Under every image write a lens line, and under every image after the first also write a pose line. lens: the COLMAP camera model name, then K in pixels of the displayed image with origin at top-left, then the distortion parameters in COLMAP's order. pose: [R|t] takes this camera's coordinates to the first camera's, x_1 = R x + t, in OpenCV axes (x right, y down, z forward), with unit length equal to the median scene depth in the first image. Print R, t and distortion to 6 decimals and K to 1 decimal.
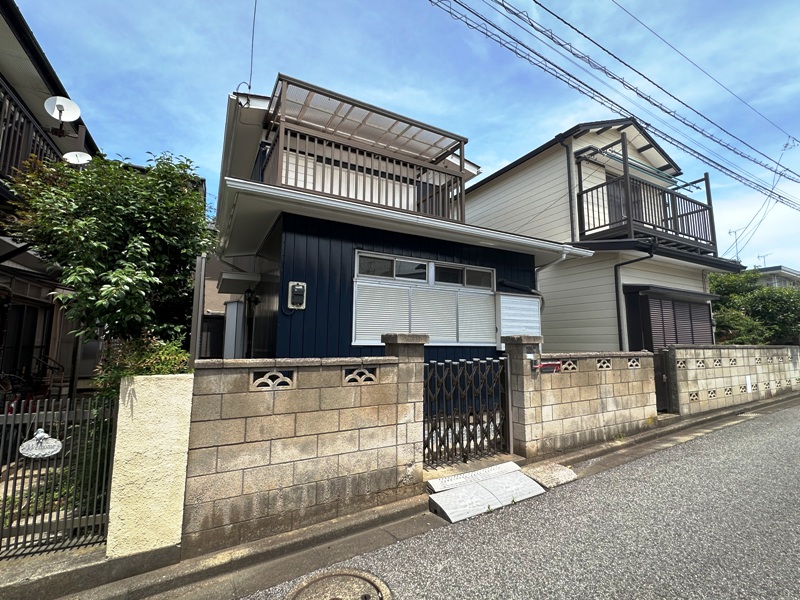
lens RADIAL K [[365.6, 0, 400.0], [0, 365.6, 300.0], [0, 0, 1]] dist [-0.001181, -0.000335]
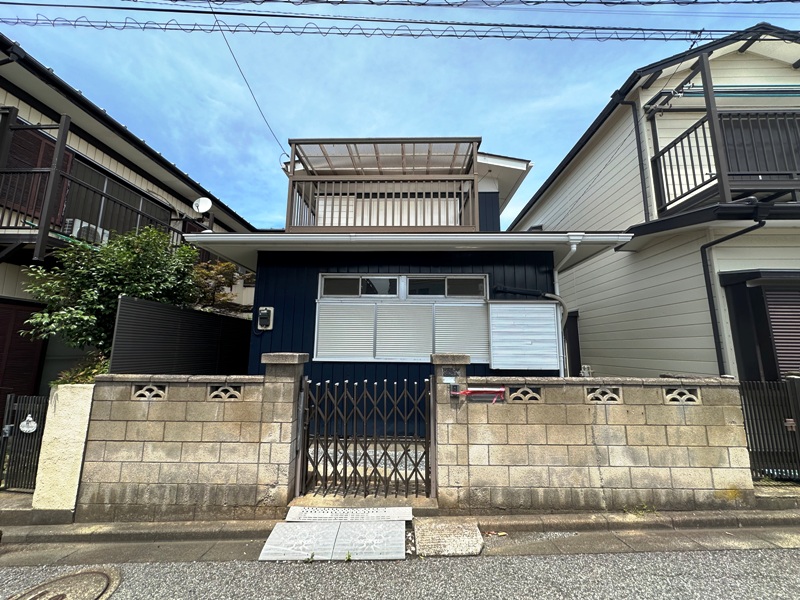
lens RADIAL K [[321.2, 0, 400.0], [0, 321.2, 300.0], [0, 0, 1]] dist [-0.001490, 0.000206]
pose [[0.861621, -0.074278, -0.502088, 0.727503], [0.055290, 0.997083, -0.052626, 0.008424], [0.504532, 0.017583, 0.863214, 0.368342]]
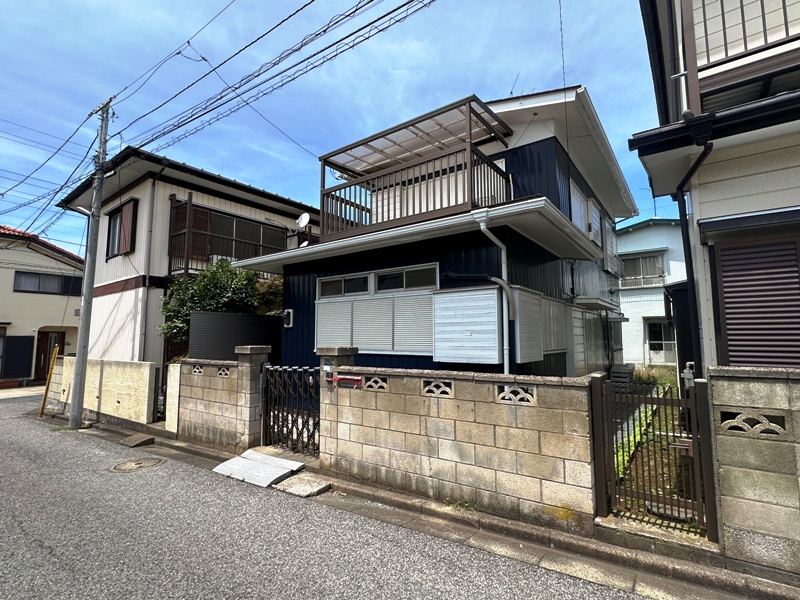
lens RADIAL K [[394.2, 0, 397.7], [0, 394.2, 303.6], [0, 0, 1]] dist [-0.001700, -0.000365]
pose [[0.412930, -0.085872, -0.906706, 1.613777], [0.112563, 0.992724, -0.042755, 0.055502], [0.903780, -0.084407, 0.419591, 0.850370]]
